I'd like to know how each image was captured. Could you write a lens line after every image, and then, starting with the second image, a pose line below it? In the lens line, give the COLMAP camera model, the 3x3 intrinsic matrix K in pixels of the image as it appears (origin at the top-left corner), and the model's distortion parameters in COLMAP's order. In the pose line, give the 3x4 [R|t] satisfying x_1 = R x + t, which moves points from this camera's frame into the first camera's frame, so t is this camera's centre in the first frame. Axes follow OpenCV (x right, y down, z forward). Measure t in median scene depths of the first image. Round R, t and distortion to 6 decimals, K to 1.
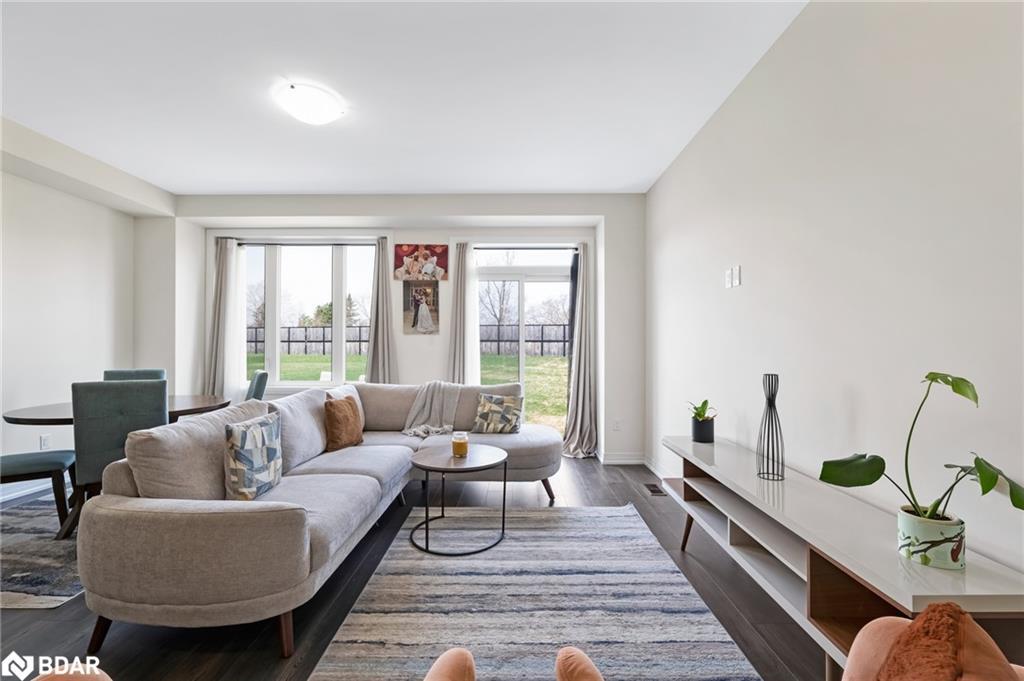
lens RADIAL K [[427.7, 0, 507.2], [0, 427.7, 347.3], [0, 0, 1]] dist [-0.002260, 0.000266]
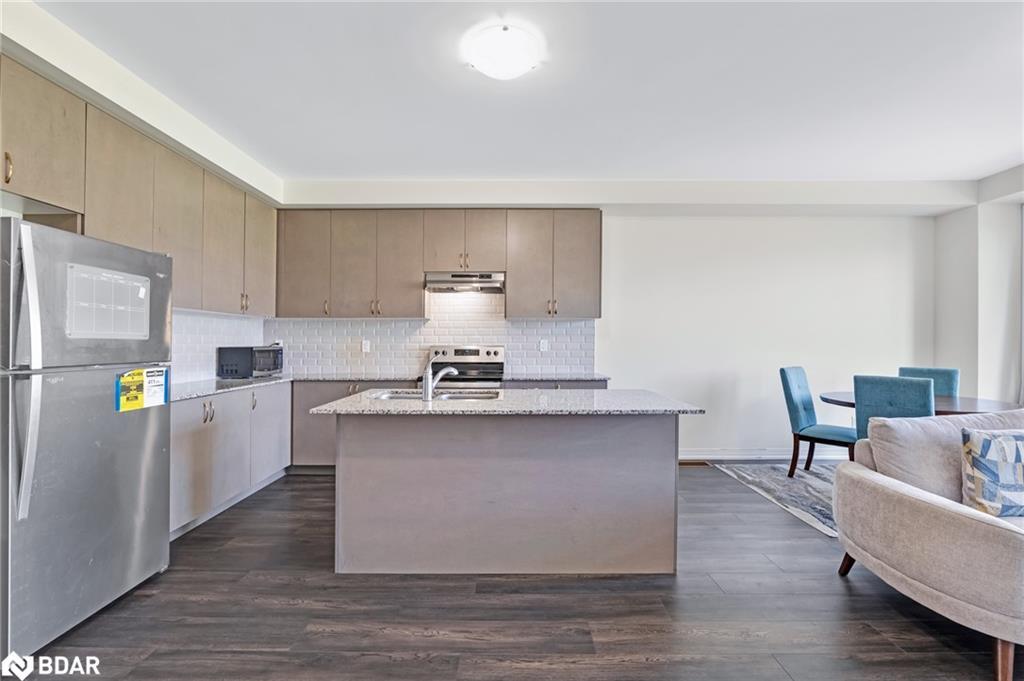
lens RADIAL K [[438.8, 0, 506.8], [0, 438.8, 342.8], [0, 0, 1]] dist [-0.007742, -0.000920]
pose [[0.016369, 0.001177, -0.999865, 0.243531], [-0.001303, 0.999998, 0.001156, -0.011796], [0.999865, 0.001284, 0.016371, -0.052148]]
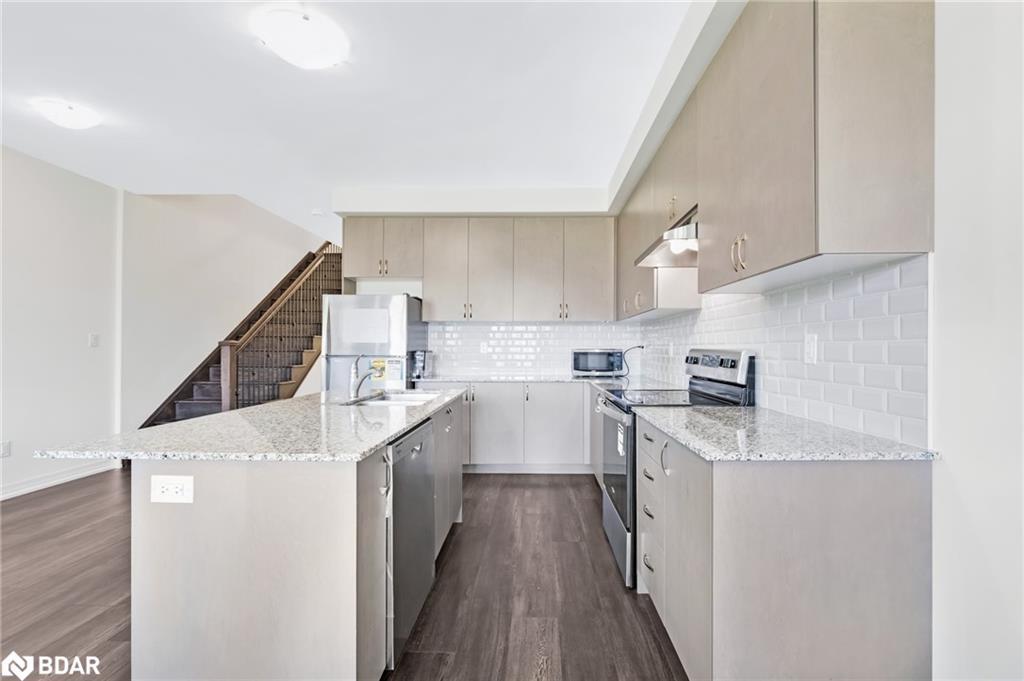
lens RADIAL K [[438.8, 0, 547.4], [0, 438.8, 352.5], [0, 0, 1]] dist [-0.007742, -0.000920]
pose [[-0.999287, -0.000763, -0.037747, -1.115542], [-0.001212, 0.999929, 0.011872, -0.001429], [0.037735, 0.011909, -0.999217, 0.821242]]
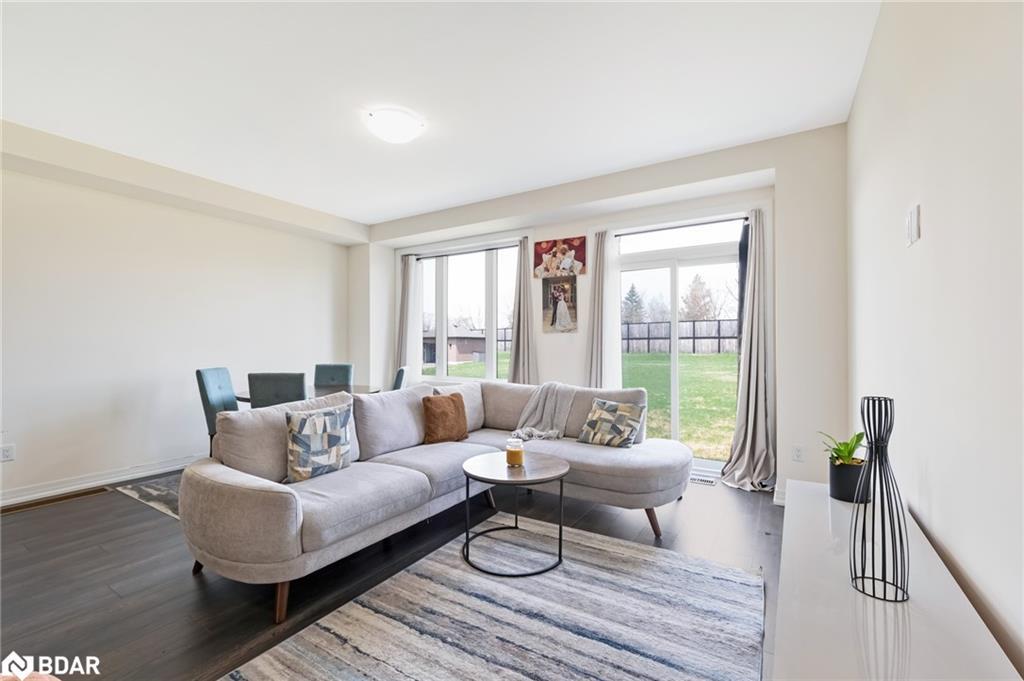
lens RADIAL K [[427.7, 0, 499.3], [0, 427.7, 344.2], [0, 0, 1]] dist [-0.002260, 0.000266]
pose [[0.854069, -0.004265, -0.520142, 0.351185], [0.002712, 0.999989, -0.003748, -0.002165], [0.520153, 0.001790, 0.854071, 0.210135]]
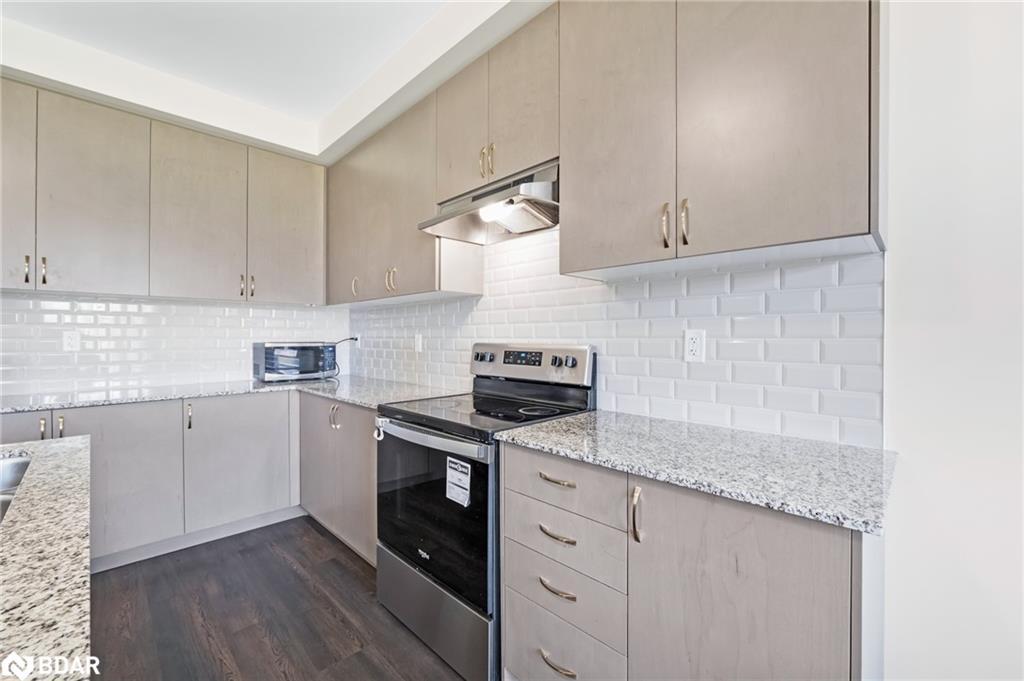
lens RADIAL K [[417.0, 0, 505.1], [0, 417.0, 344.4], [0, 0, 1]] dist [-0.008157, 0.001314]
pose [[-0.695739, 0.010787, -0.718213, -0.929275], [-0.002791, 0.999839, 0.017721, -0.011580], [0.718289, 0.014334, -0.695597, 0.353579]]
